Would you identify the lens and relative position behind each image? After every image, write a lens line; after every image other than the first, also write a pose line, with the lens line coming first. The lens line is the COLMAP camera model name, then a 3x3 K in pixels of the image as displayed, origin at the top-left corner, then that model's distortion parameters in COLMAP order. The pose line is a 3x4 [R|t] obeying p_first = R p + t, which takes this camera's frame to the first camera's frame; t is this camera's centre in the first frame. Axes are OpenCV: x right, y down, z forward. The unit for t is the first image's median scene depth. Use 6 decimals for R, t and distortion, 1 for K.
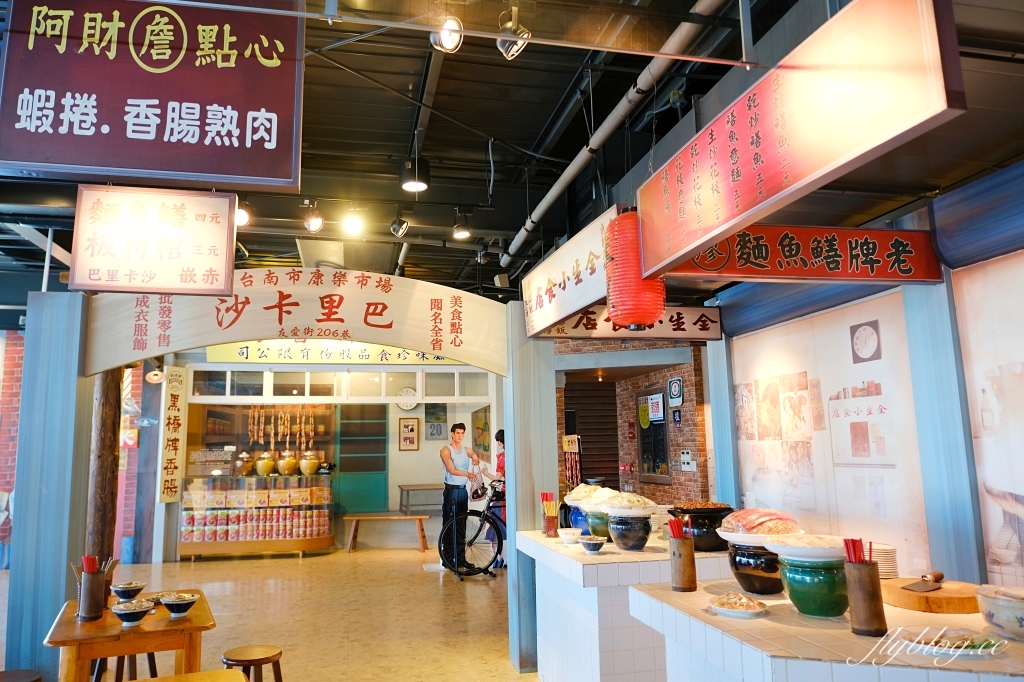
lens RADIAL K [[701.9, 0, 505.4], [0, 701.9, 339.7], [0, 0, 1]] dist [-0.031411, 0.008392]
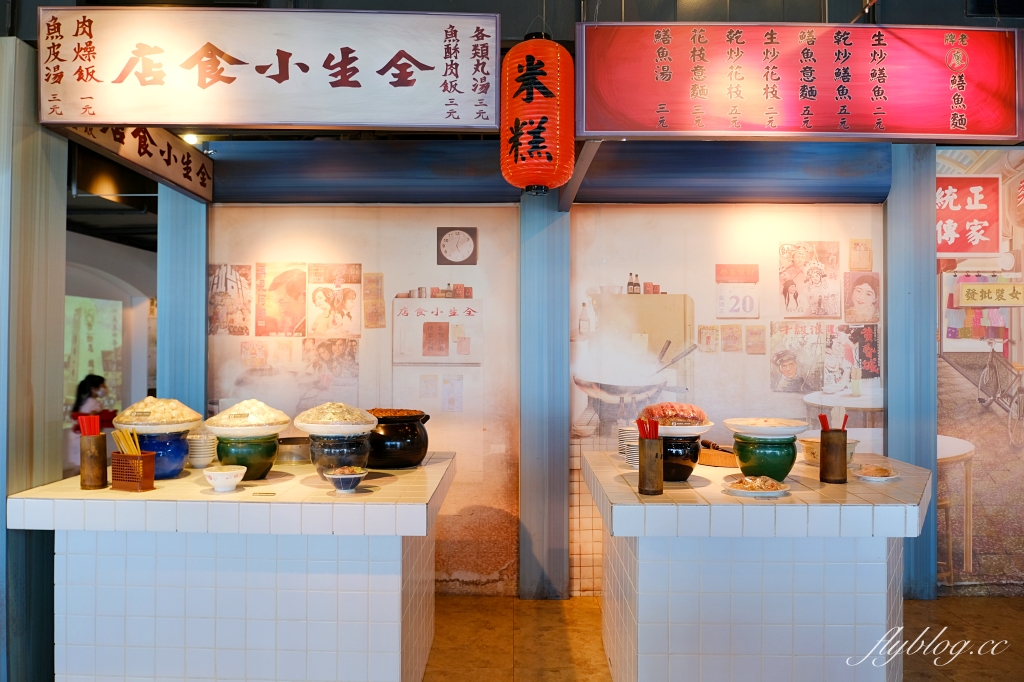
lens RADIAL K [[701.9, 0, 508.8], [0, 701.9, 340.5], [0, 0, 1]] dist [-0.031411, 0.008392]
pose [[0.228760, 0.026821, 0.973113, -0.327054], [-0.158837, 0.987253, 0.010128, 0.082368], [-0.960437, -0.156884, 0.230104, 0.461436]]
